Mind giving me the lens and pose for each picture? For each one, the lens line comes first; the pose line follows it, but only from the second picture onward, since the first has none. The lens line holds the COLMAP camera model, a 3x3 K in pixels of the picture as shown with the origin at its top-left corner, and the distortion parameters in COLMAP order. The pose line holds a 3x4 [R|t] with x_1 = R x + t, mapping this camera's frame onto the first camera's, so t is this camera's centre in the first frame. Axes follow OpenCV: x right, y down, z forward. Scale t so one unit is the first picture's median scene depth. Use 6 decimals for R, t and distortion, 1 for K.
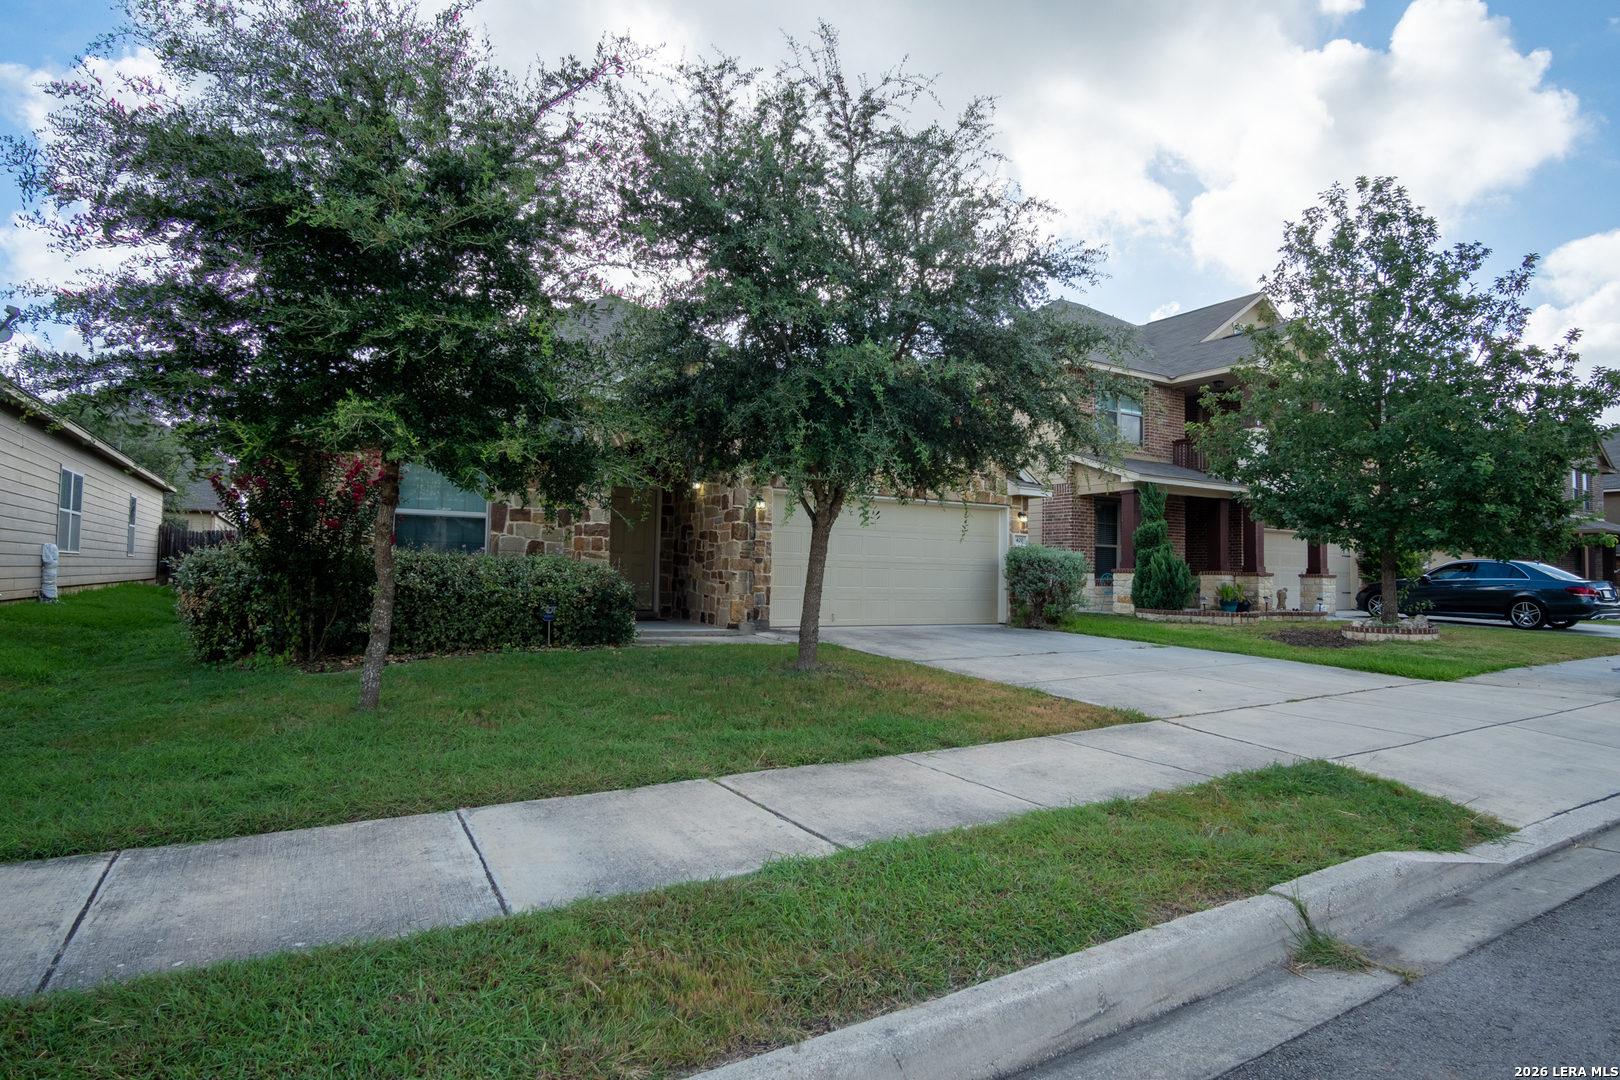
lens RADIAL K [[870.8, 0, 809.0], [0, 870.8, 541.5], [0, 0, 1]] dist [-0.024359, 0.001141]
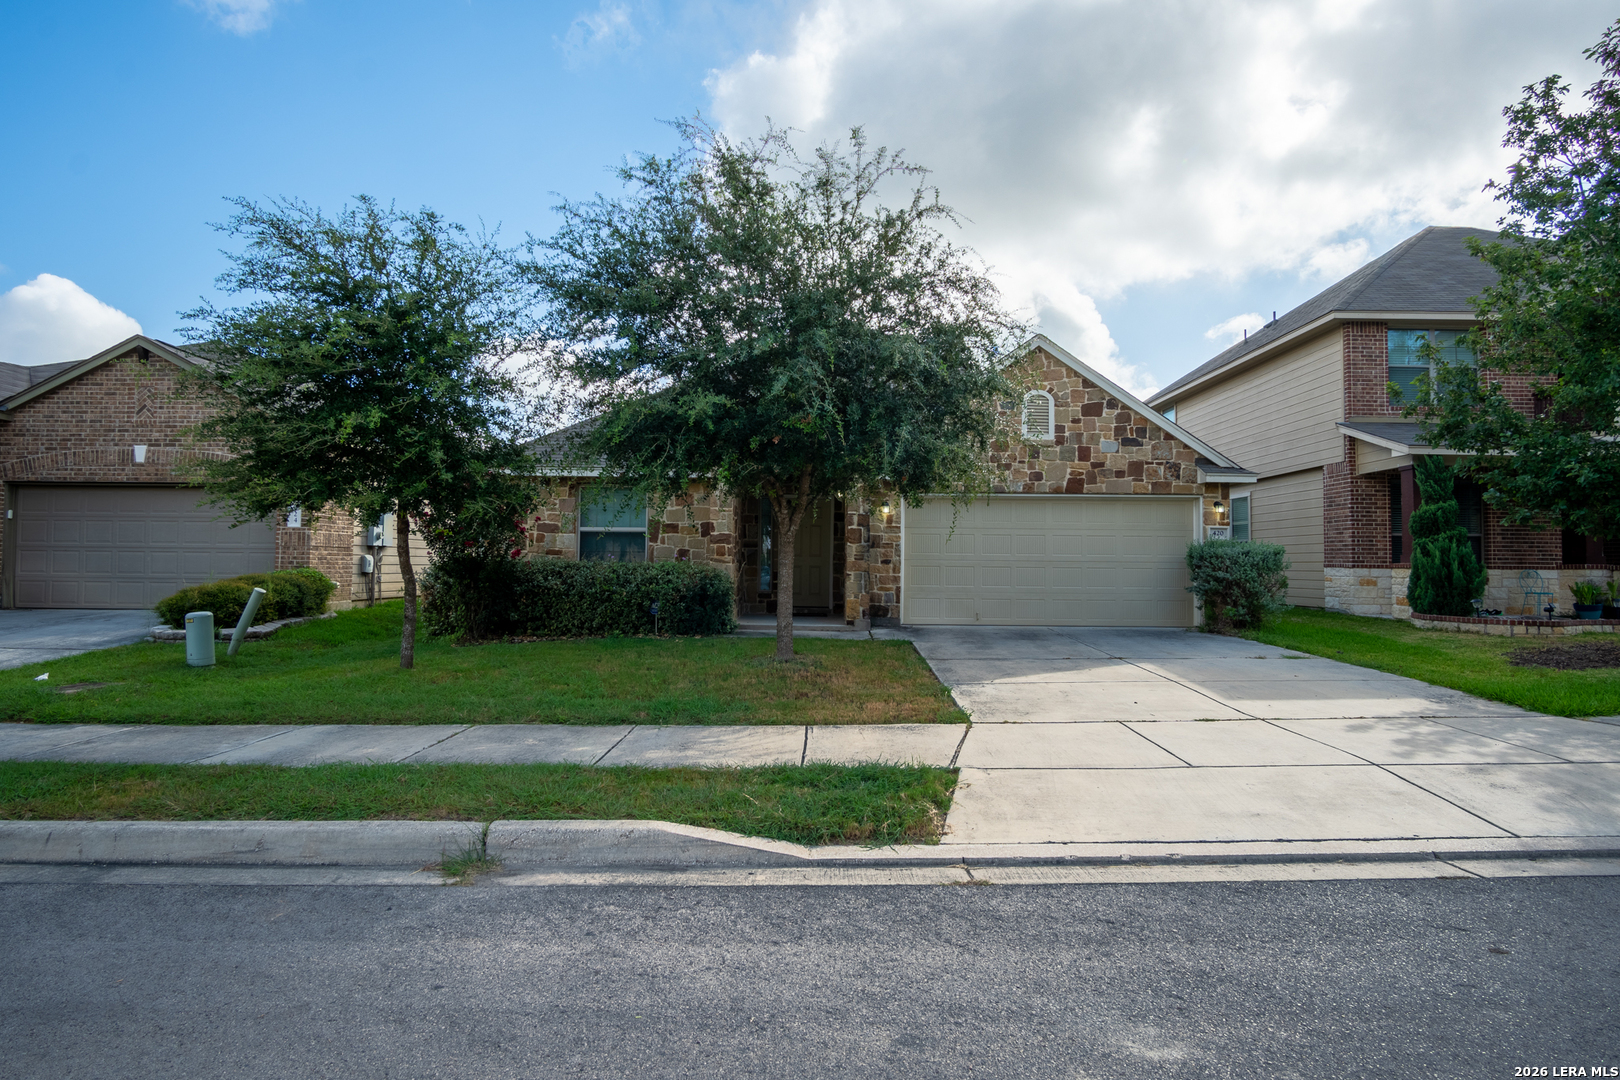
lens RADIAL K [[870.8, 0, 797.2], [0, 870.8, 543.7], [0, 0, 1]] dist [-0.024359, 0.001141]
pose [[0.854817, -0.024657, -0.518343, 0.401604], [0.027689, 0.999615, -0.001887, -0.001500], [0.518190, -0.012740, 0.855171, 0.026769]]
